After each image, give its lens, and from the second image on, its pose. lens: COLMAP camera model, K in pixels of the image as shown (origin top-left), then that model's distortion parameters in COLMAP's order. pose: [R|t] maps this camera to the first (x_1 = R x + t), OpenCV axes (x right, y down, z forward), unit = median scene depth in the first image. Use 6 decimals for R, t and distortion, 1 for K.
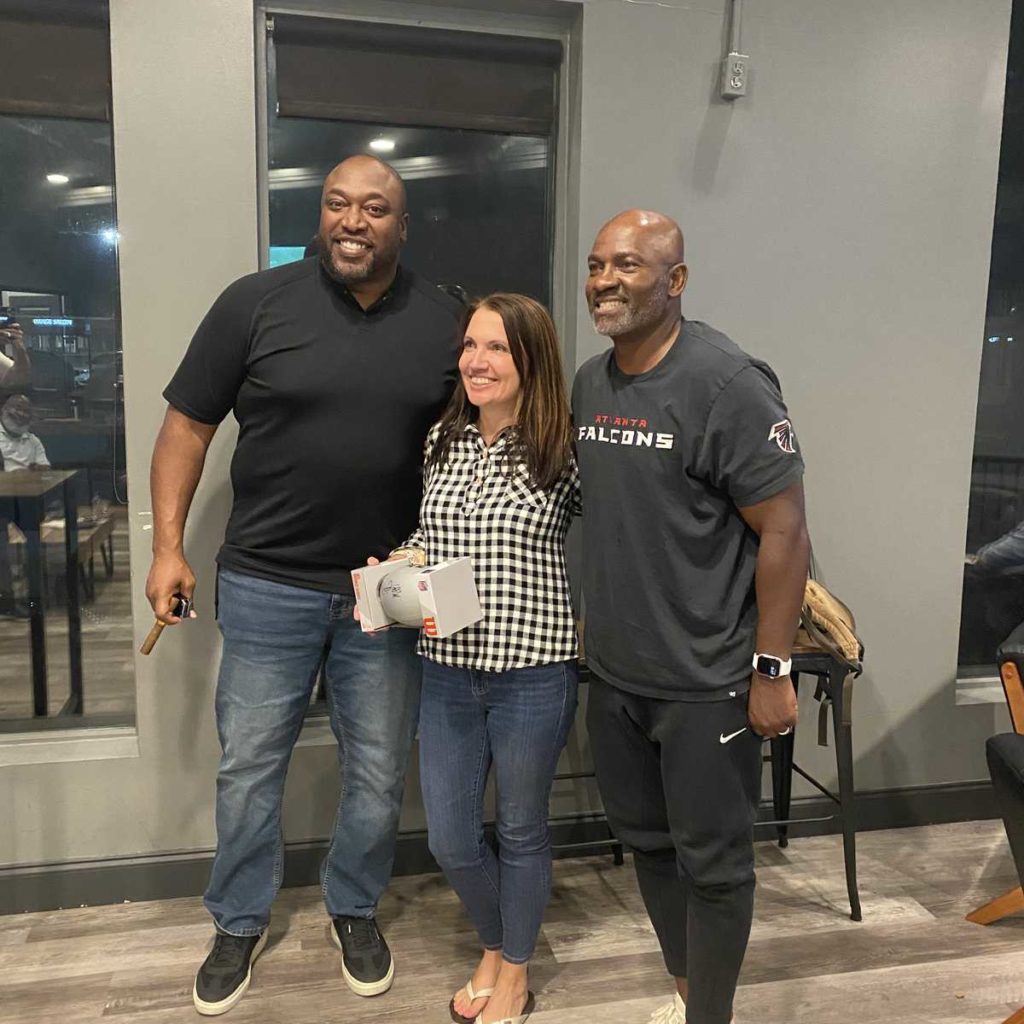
lens RADIAL K [[1011.7, 0, 511.3], [0, 1011.7, 484.9], [0, 0, 1]] dist [0.061007, -0.099464]
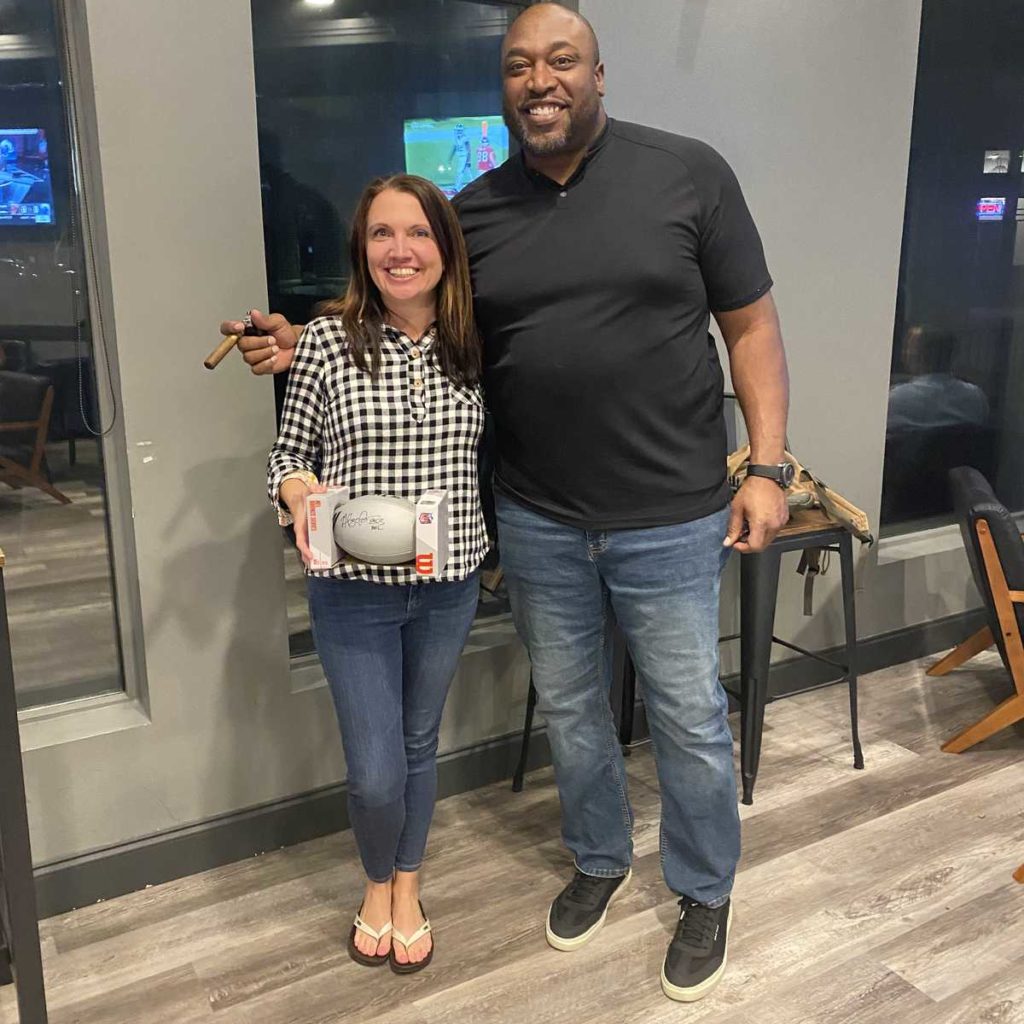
lens RADIAL K [[1041.6, 0, 512.0], [0, 1041.6, 512.0], [0, 0, 1]] dist [-0.012339, -0.003396]
pose [[0.952667, -0.095641, 0.288581, -0.282433], [0.059347, 0.989470, 0.132013, -0.009670], [-0.298168, -0.108638, 0.948311, 0.086490]]
